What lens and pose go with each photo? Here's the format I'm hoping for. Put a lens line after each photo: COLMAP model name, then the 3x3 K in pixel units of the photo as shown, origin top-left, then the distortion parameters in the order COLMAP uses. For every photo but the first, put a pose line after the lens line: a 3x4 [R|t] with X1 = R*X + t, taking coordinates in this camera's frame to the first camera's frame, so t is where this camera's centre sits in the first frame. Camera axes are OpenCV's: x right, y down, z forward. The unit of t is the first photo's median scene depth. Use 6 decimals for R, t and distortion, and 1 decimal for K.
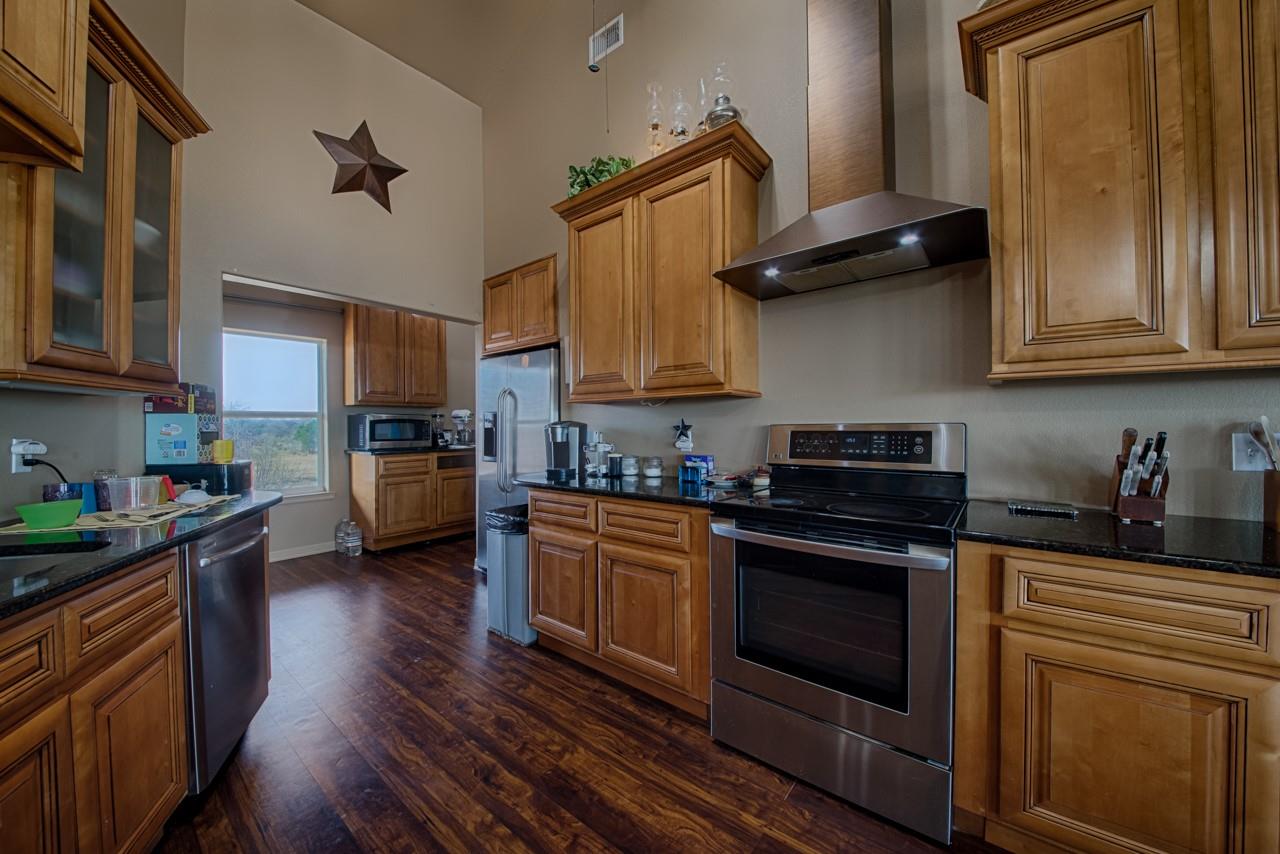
lens RADIAL K [[452.0, 0, 642.7], [0, 452.0, 427.1], [0, 0, 1]] dist [-0.007655, -0.000161]
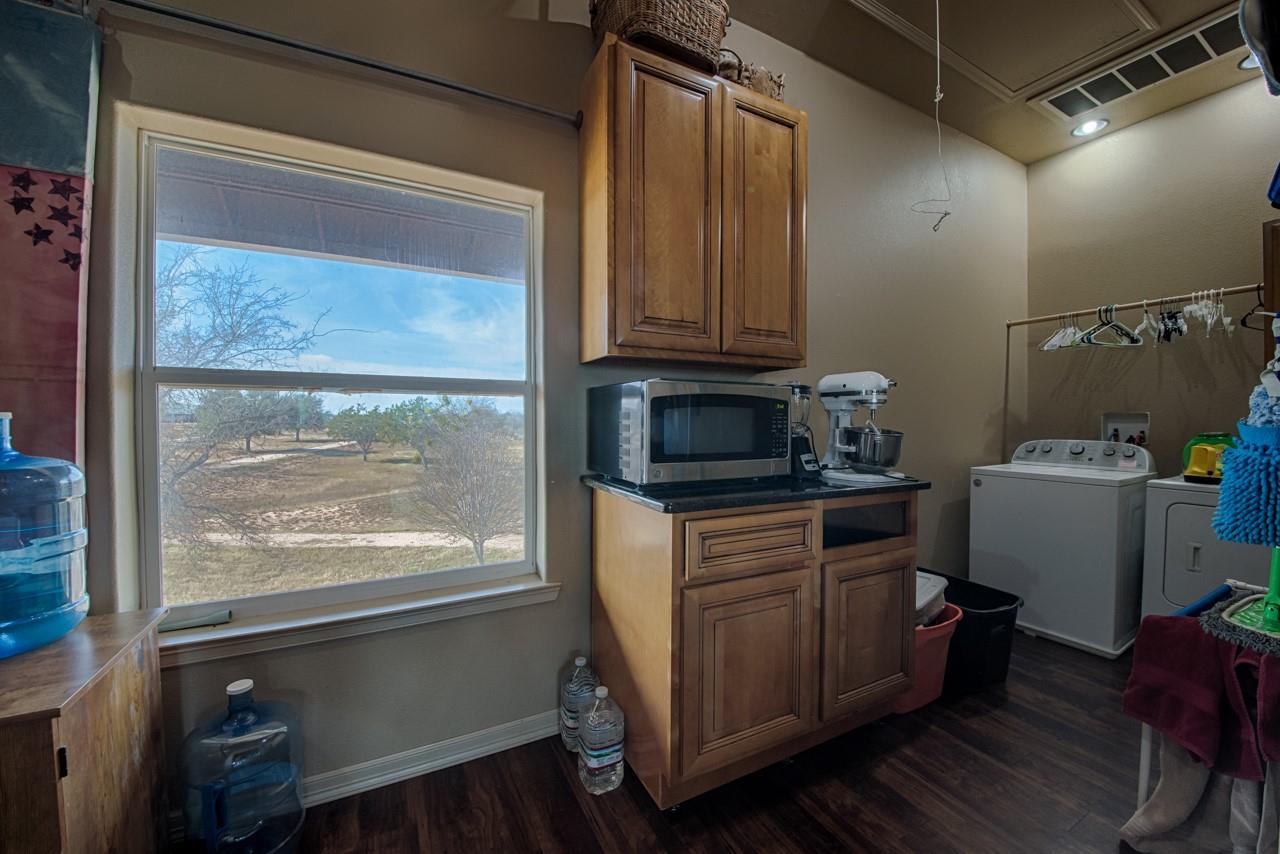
lens RADIAL K [[498.8, 0, 641.5], [0, 498.8, 426.4], [0, 0, 1]] dist [-0.001661, -0.000178]
pose [[0.907648, 0.010822, -0.419592, -0.433003], [-0.006956, 0.999918, 0.010742, 0.001688], [0.419674, -0.006831, 0.907649, 0.630002]]
